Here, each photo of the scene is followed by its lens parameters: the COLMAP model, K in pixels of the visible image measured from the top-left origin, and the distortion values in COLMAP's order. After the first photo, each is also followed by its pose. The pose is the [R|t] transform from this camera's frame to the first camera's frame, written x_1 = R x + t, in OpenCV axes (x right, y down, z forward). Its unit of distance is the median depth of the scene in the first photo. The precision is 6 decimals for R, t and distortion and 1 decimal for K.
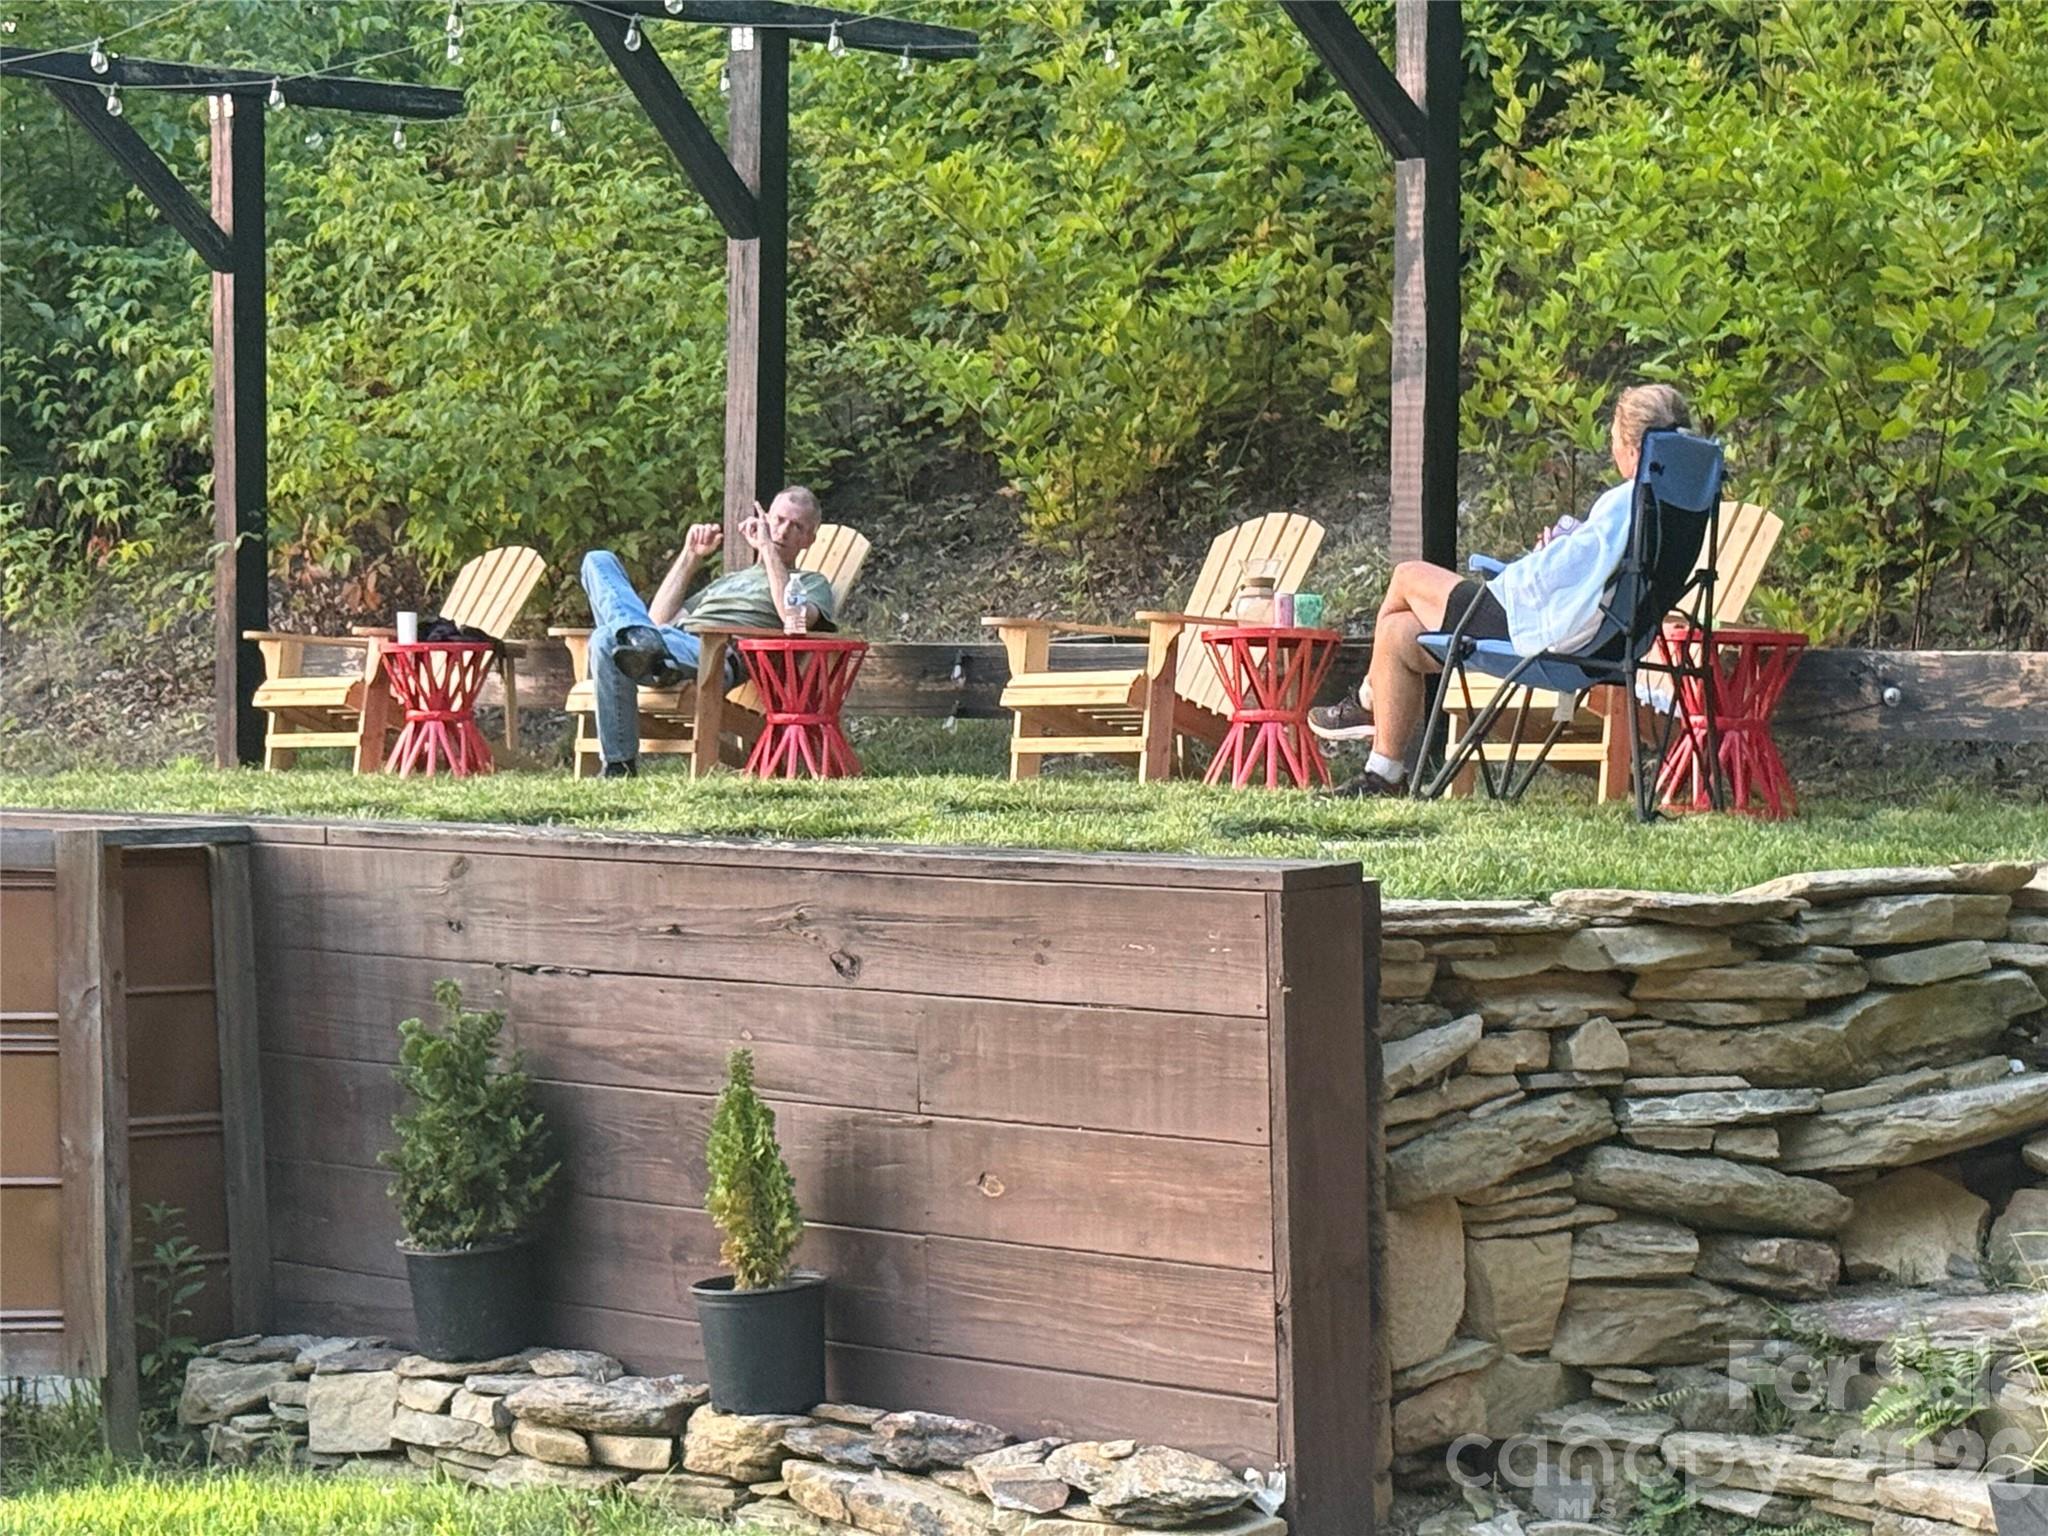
lens RADIAL K [[5131.1, 0, 1024.0], [0, 5131.1, 768.0], [0, 0, 1]] dist [0.242846, 0.312616]
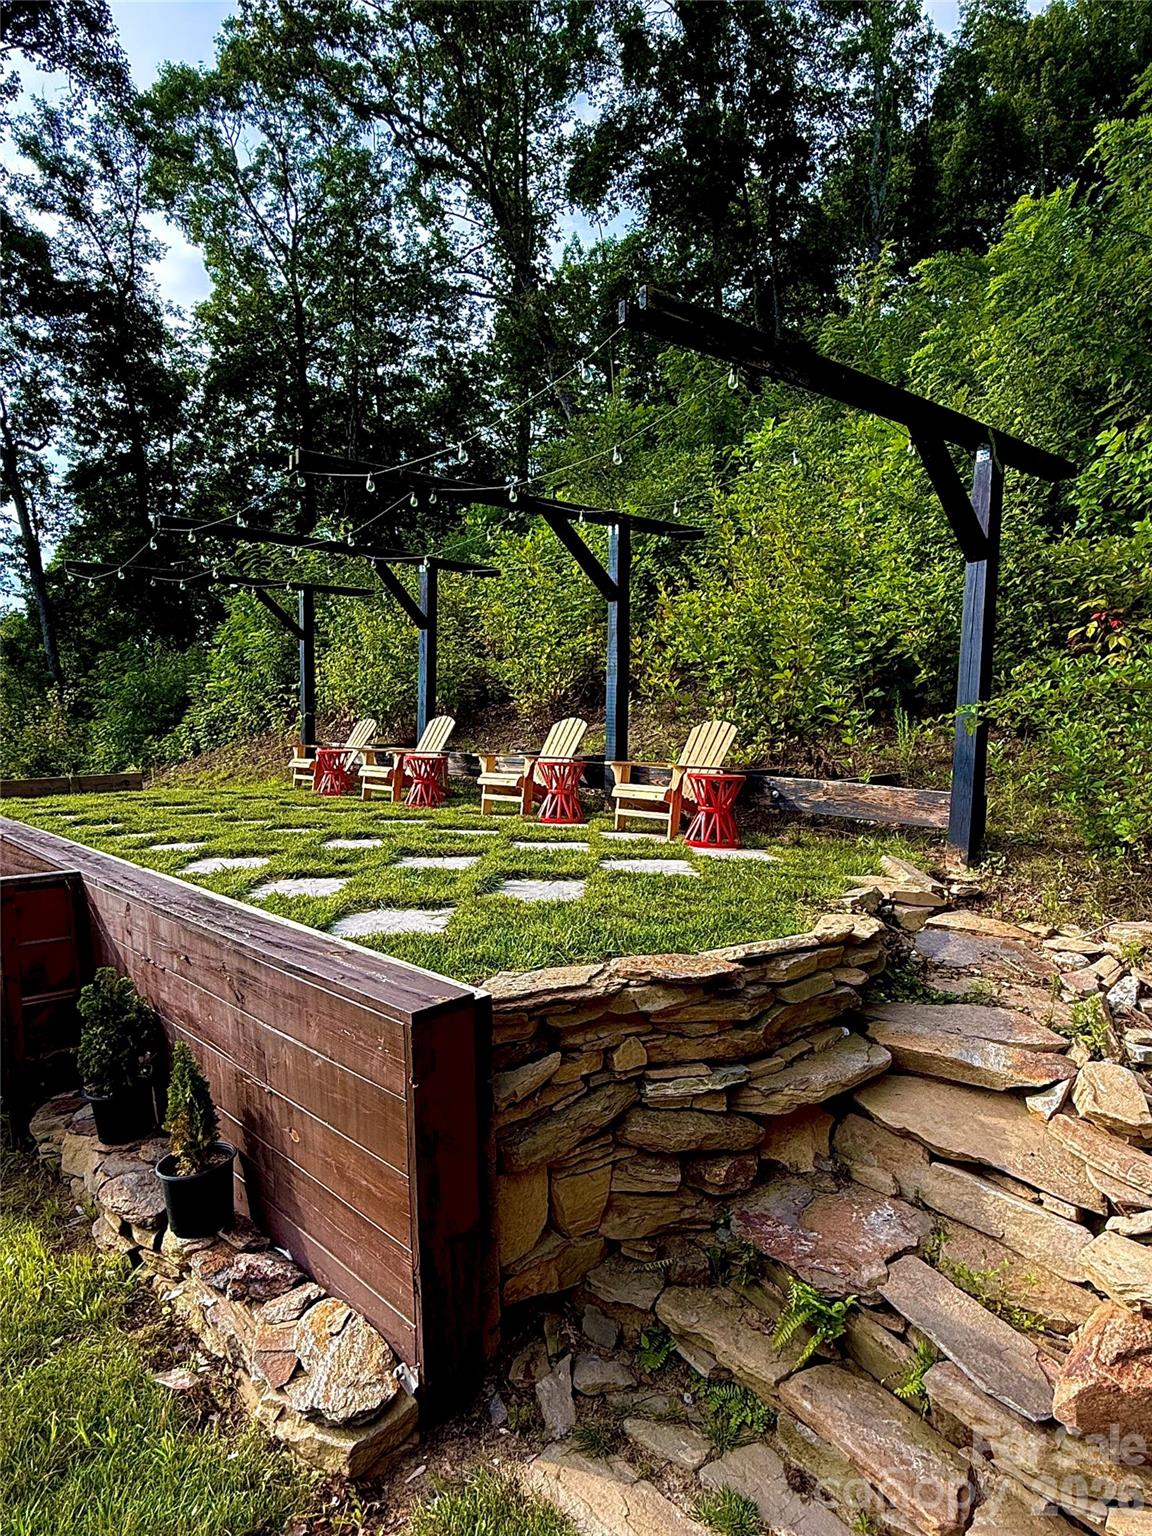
lens RADIAL K [[883.6, 0, 576.0], [0, 883.6, 768.0], [0, 0, 1]] dist [0.021211, -0.000060]
pose [[0.999243, 0.008362, -0.038007, 0.102307], [-0.006674, 0.998995, 0.044330, -0.062472], [0.038339, -0.044043, 0.998294, 0.678762]]
